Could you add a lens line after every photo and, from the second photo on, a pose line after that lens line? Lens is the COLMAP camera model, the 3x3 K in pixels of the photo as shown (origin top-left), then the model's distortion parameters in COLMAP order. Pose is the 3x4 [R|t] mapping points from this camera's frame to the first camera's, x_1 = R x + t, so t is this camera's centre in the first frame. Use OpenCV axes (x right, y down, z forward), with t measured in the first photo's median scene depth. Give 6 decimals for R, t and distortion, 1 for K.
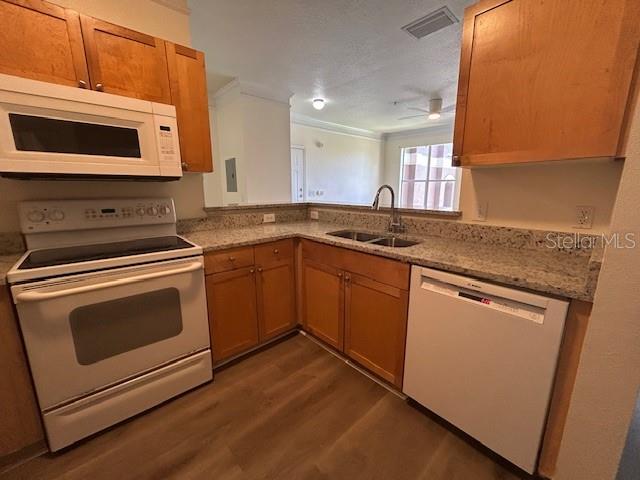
lens RADIAL K [[258.8, 0, 319.7], [0, 258.8, 238.6], [0, 0, 1]] dist [0.004527, 0.000716]
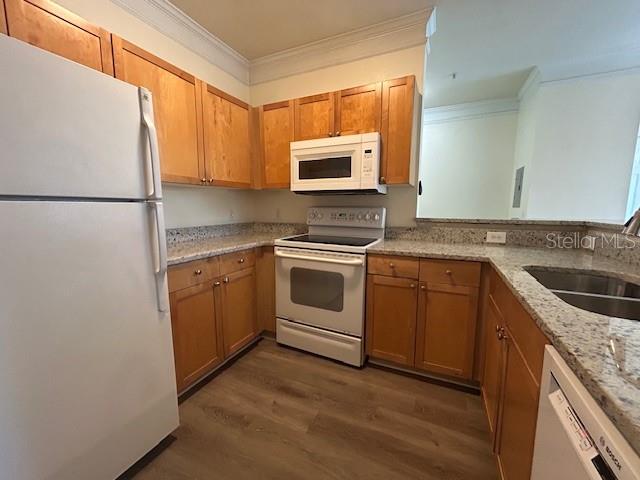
lens RADIAL K [[258.8, 0, 319.4], [0, 258.8, 239.7], [0, 0, 1]] dist [0.004527, 0.000716]
pose [[0.384990, 0.122399, -0.914768, 0.484160], [-0.183583, 0.981516, 0.054067, -0.025499], [0.904478, 0.147120, 0.400344, 0.317796]]
